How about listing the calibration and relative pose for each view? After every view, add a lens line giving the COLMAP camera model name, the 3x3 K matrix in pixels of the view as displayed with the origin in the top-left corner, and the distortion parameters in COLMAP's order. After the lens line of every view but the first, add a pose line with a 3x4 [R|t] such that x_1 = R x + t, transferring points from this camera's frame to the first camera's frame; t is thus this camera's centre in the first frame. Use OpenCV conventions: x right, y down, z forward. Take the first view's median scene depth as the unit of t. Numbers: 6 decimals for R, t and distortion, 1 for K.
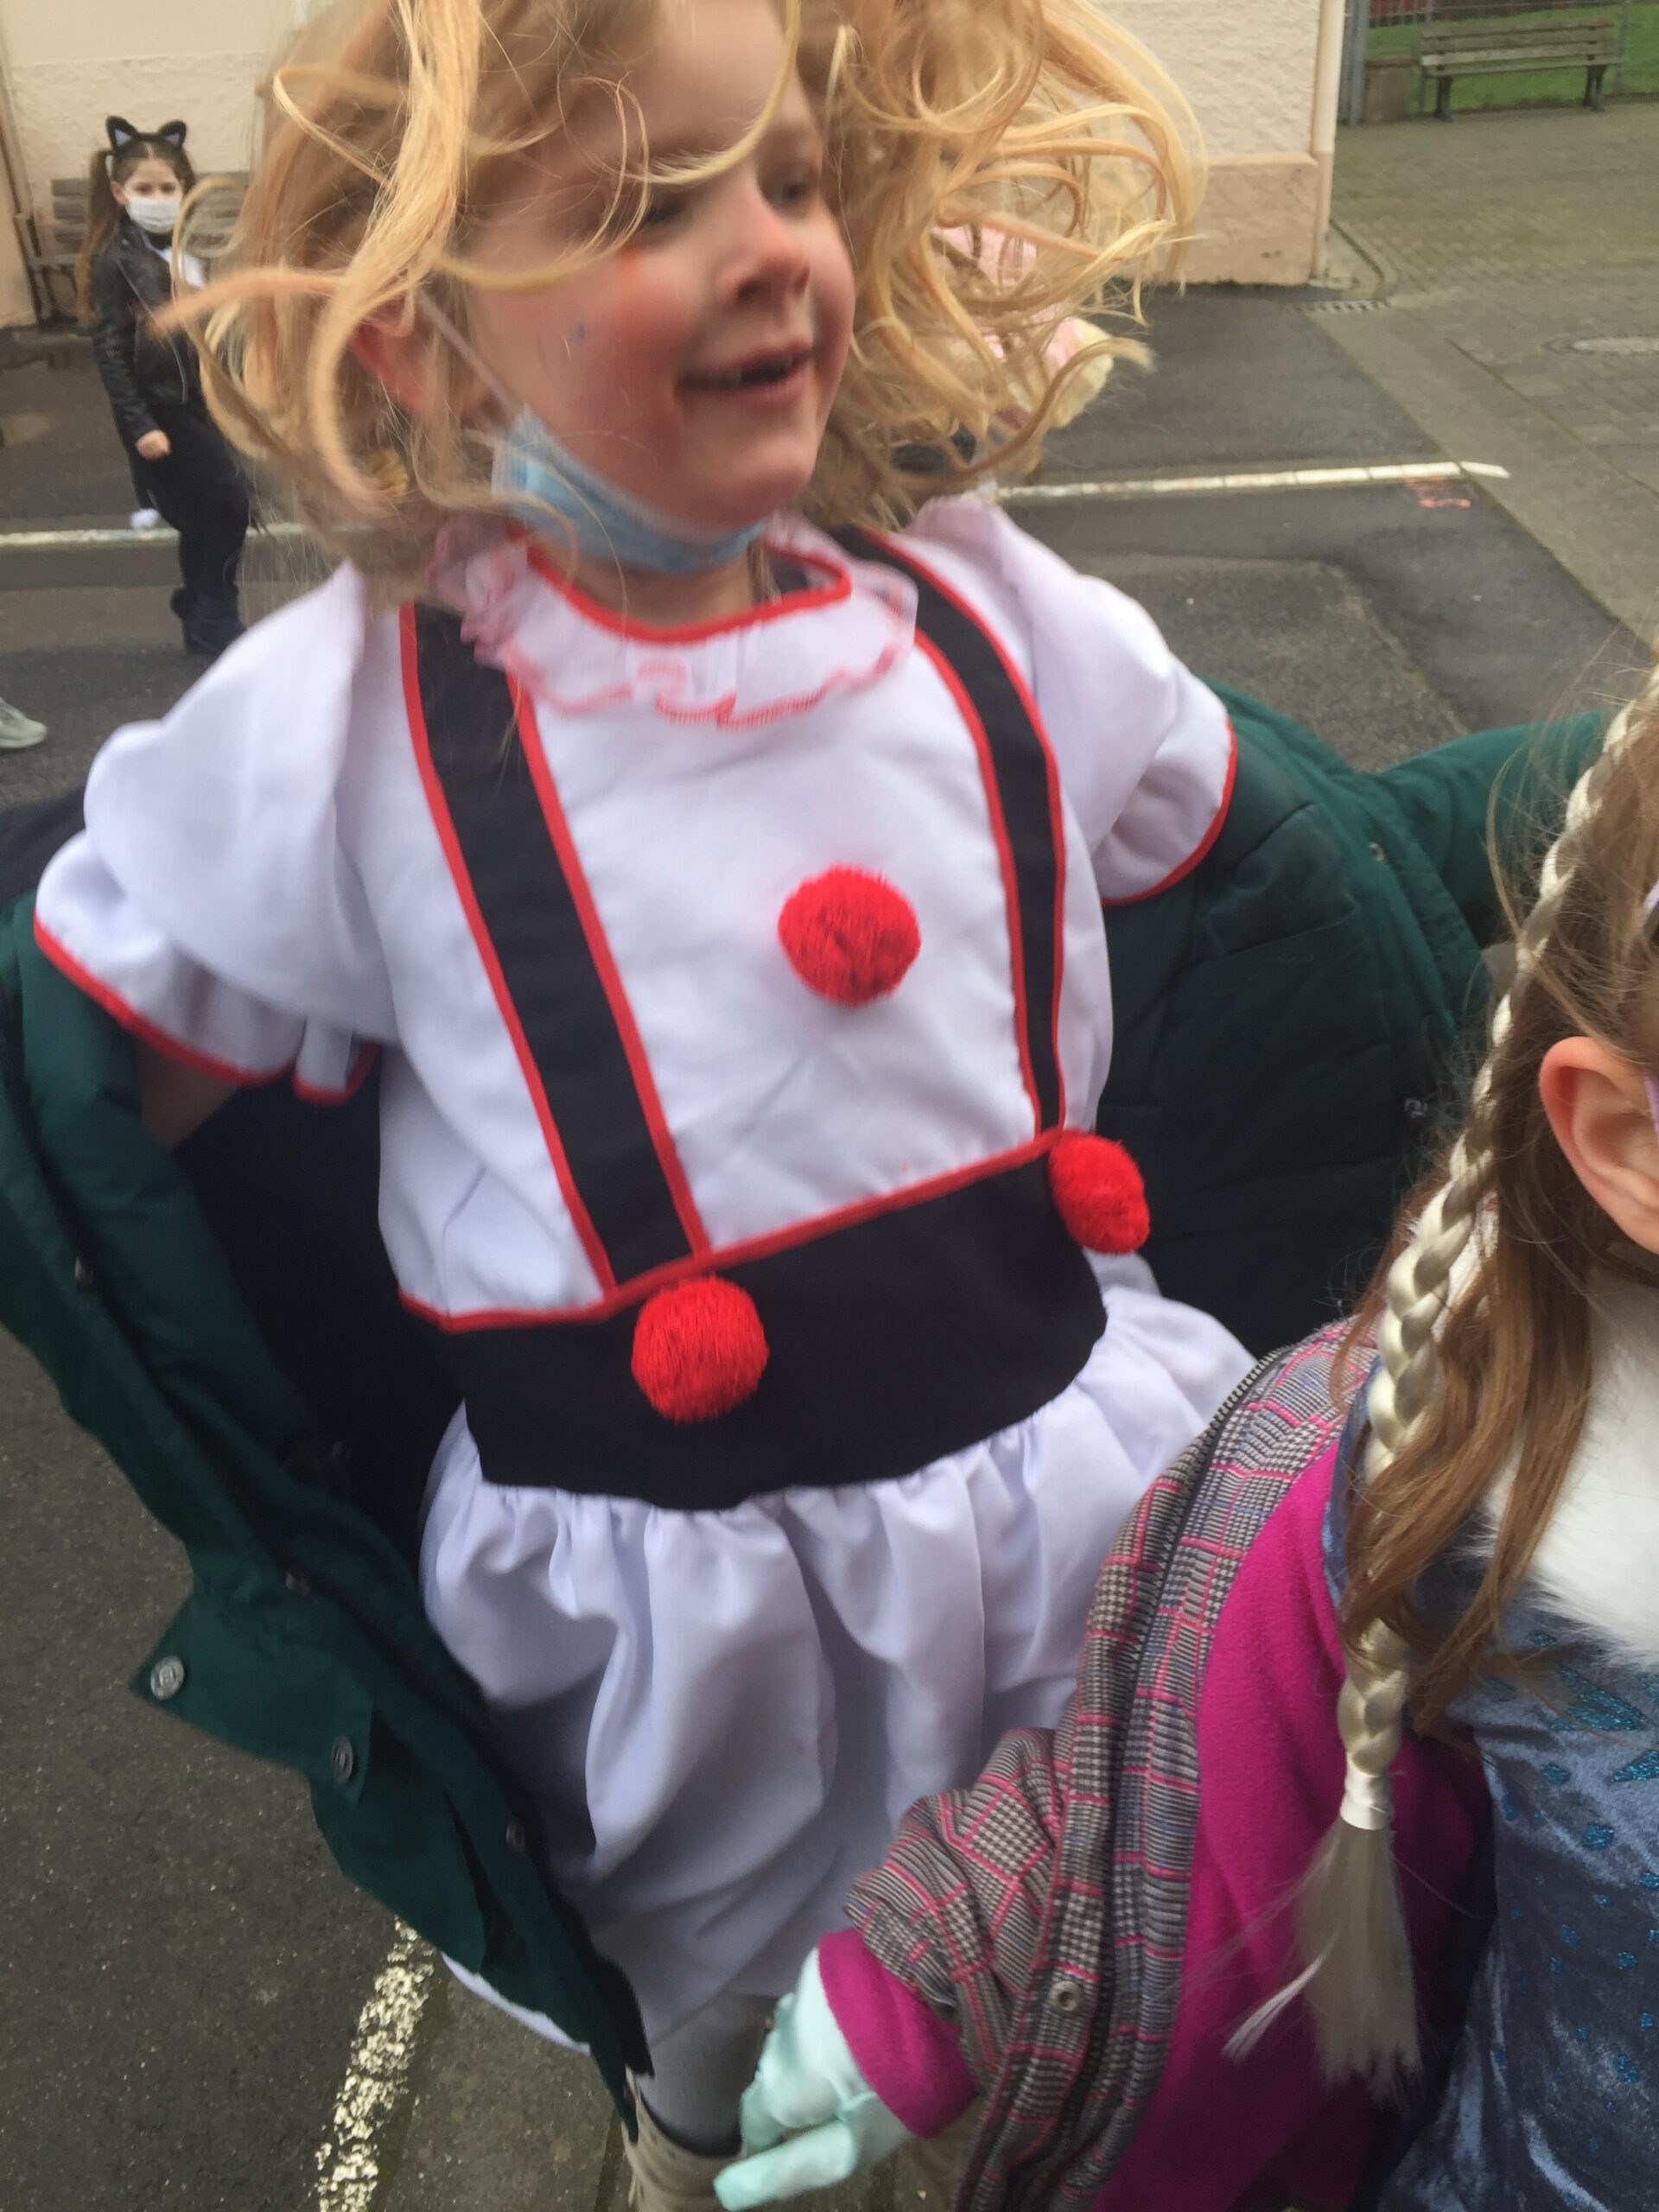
lens RADIAL K [[1895.2, 0, 828.2], [0, 1895.2, 1096.8], [0, 0, 1]] dist [0.098144, -0.140047]
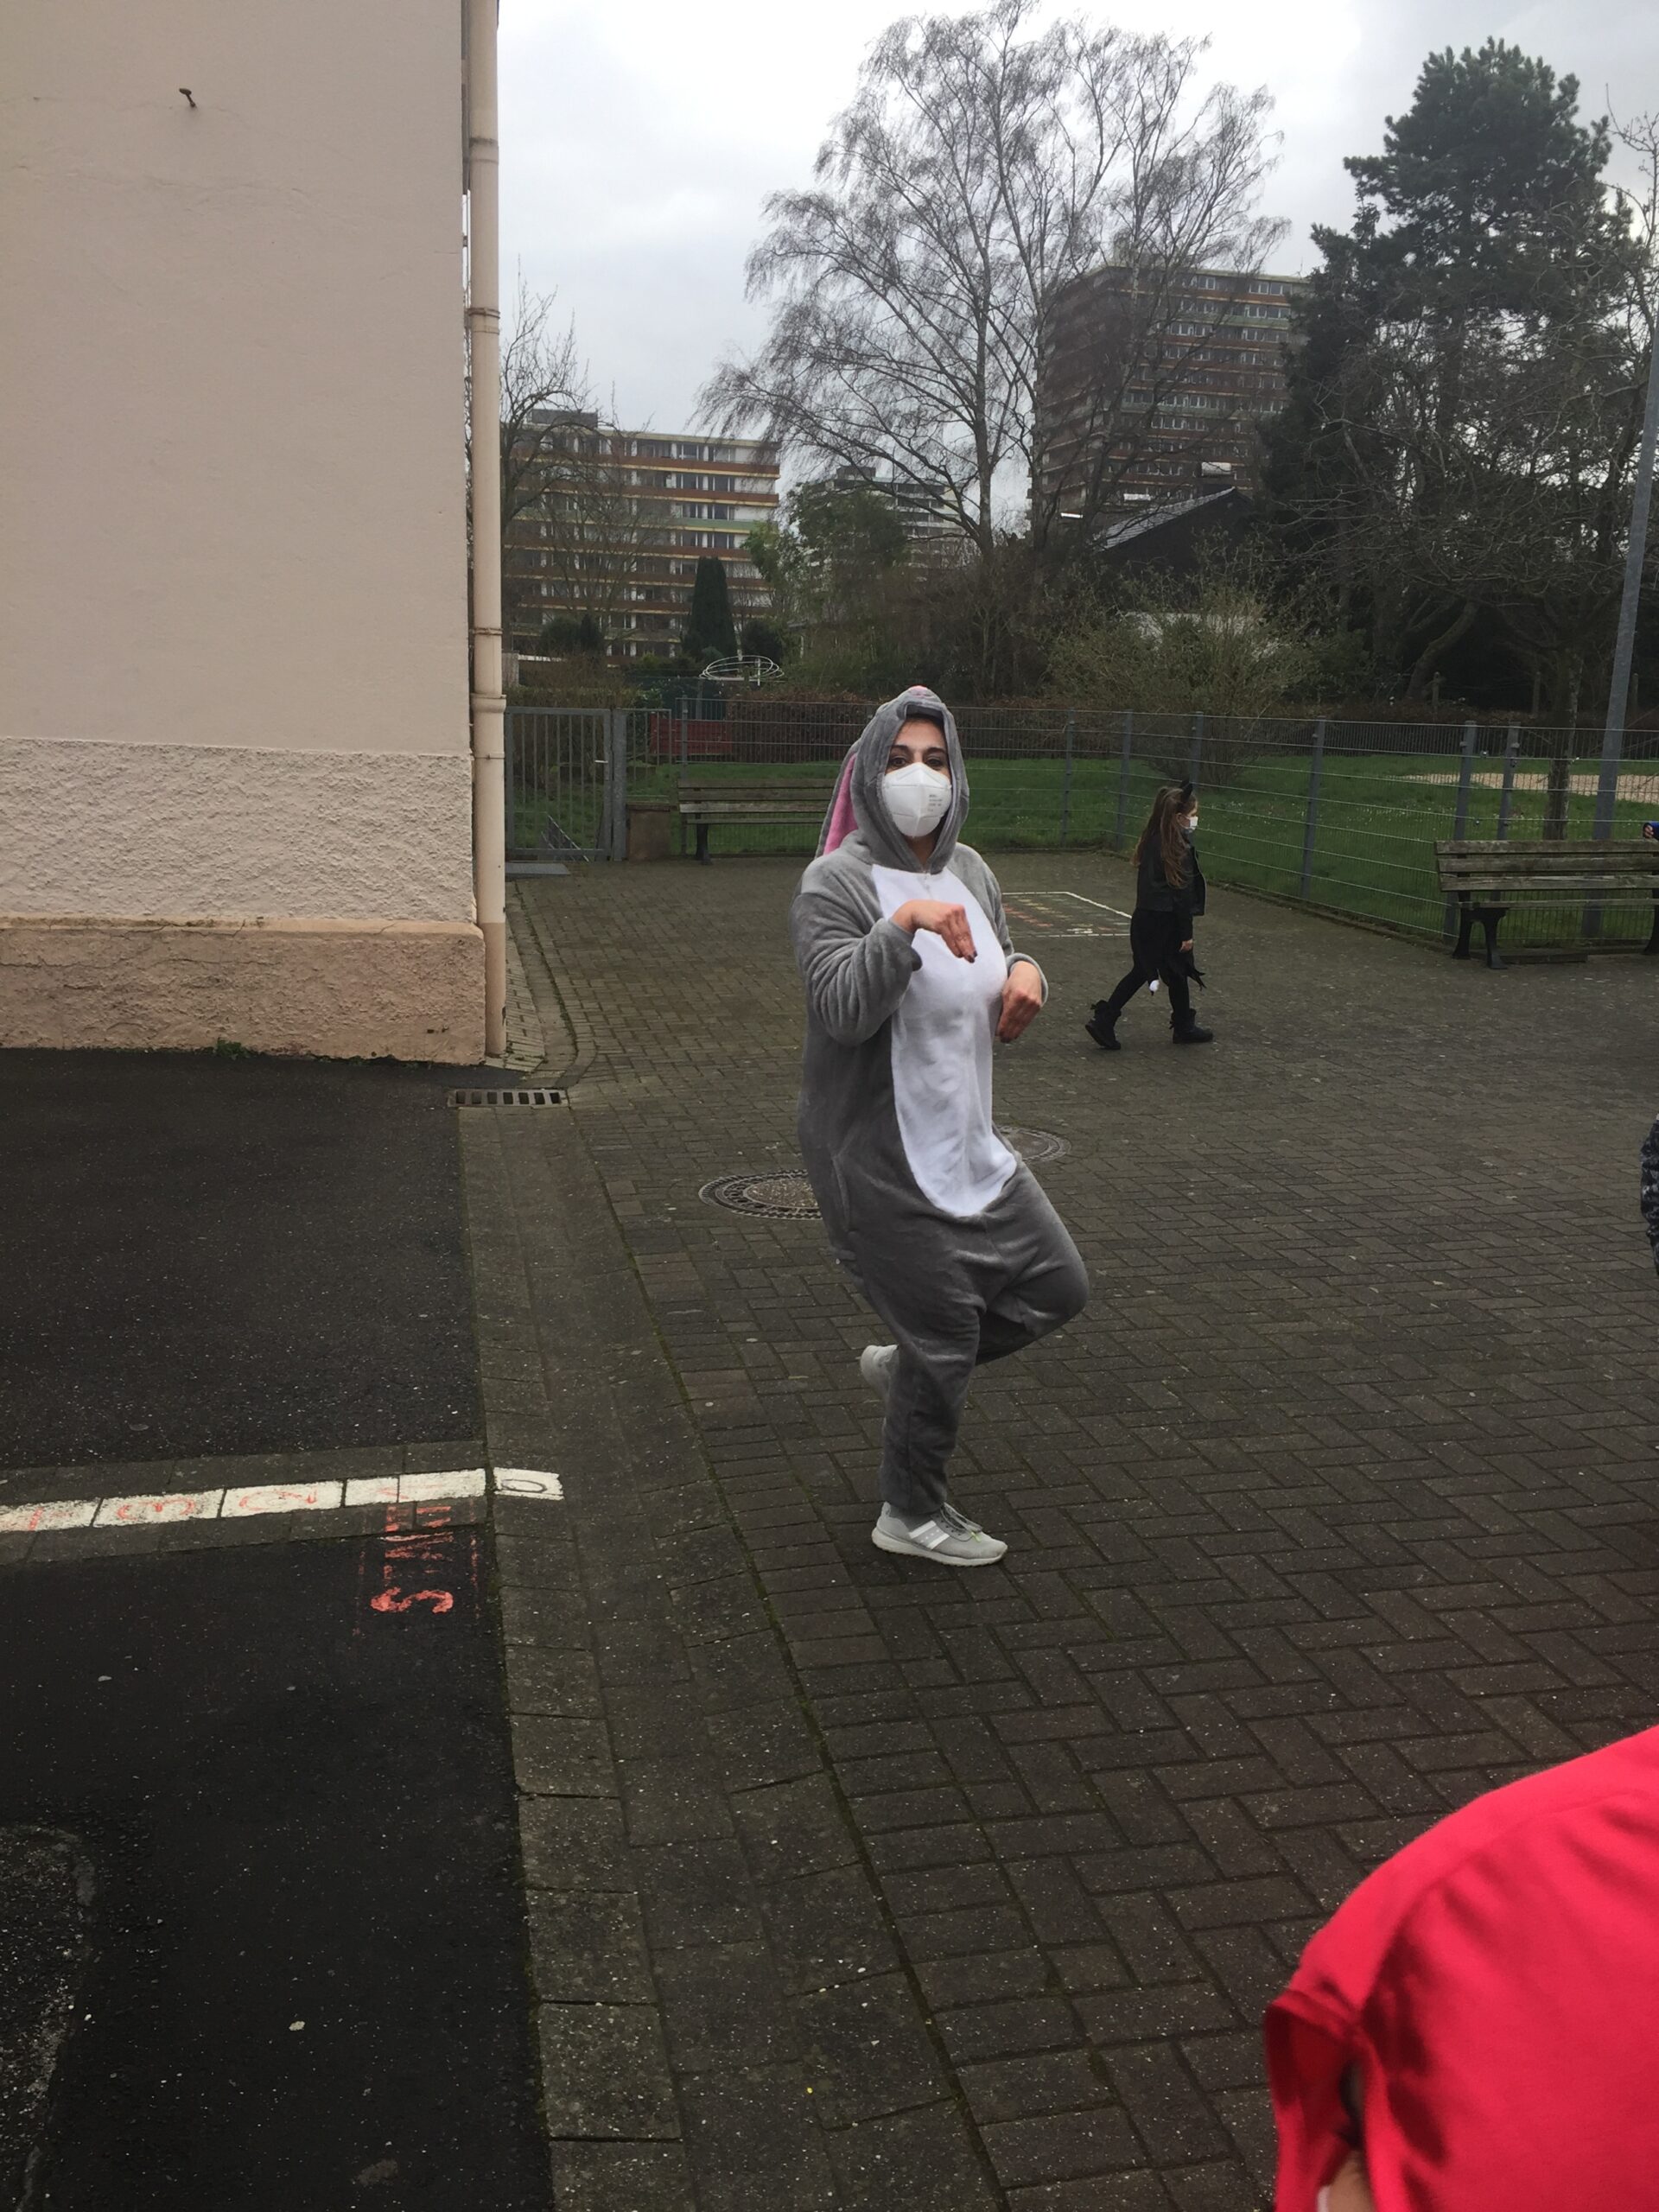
lens RADIAL K [[1895.2, 0, 828.6], [0, 1895.2, 1112.7], [0, 0, 1]] dist [0.098144, -0.140047]
pose [[0.953277, 0.010510, 0.301913, 0.142691], [0.083177, 0.951635, -0.295756, -0.144663], [-0.290420, 0.307050, 0.906298, 0.212140]]
